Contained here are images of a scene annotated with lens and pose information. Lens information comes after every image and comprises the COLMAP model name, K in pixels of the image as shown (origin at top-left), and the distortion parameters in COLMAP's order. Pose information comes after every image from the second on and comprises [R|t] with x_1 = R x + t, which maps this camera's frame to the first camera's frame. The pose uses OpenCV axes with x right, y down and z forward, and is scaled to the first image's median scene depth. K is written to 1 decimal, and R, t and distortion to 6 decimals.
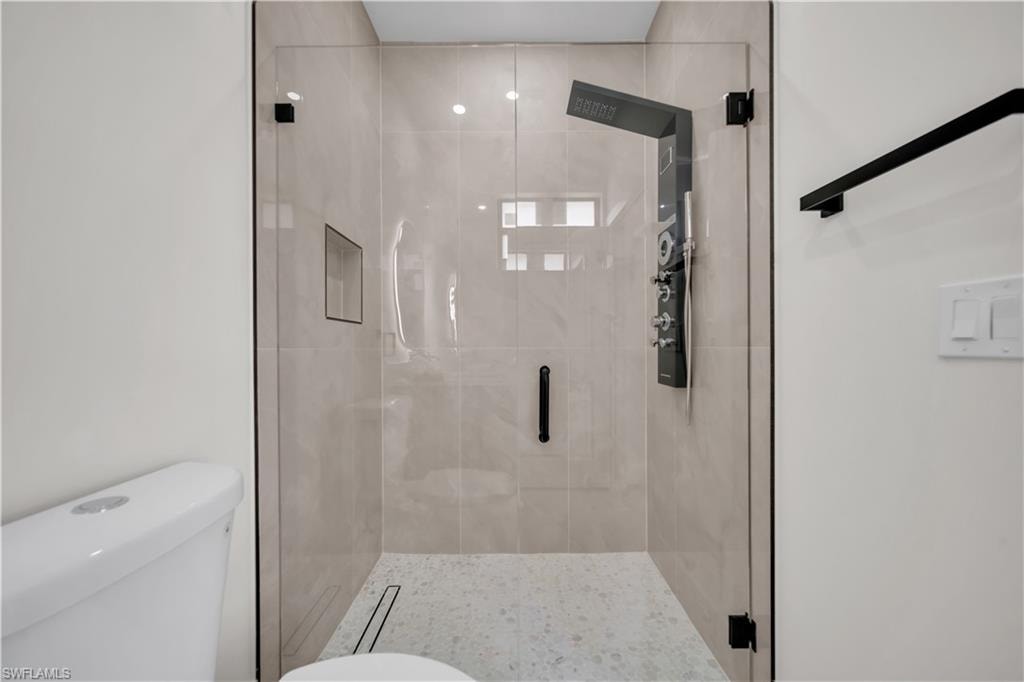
lens RADIAL K [[354.6, 0, 512.7], [0, 354.6, 349.4], [0, 0, 1]] dist [0.001033, -0.000875]
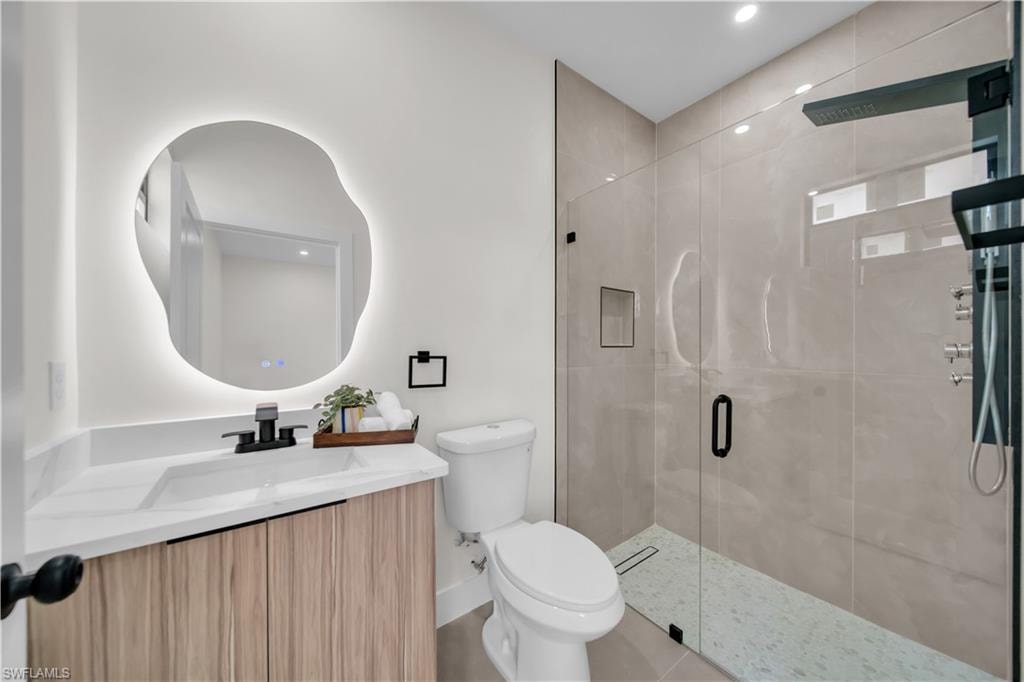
lens RADIAL K [[354.6, 0, 508.7], [0, 354.6, 342.4], [0, 0, 1]] dist [0.001033, -0.000875]
pose [[0.574204, -0.004808, -0.818698, 0.426782], [-0.002200, 0.999970, -0.007416, -0.077839], [0.818709, 0.006060, 0.574176, -0.190962]]
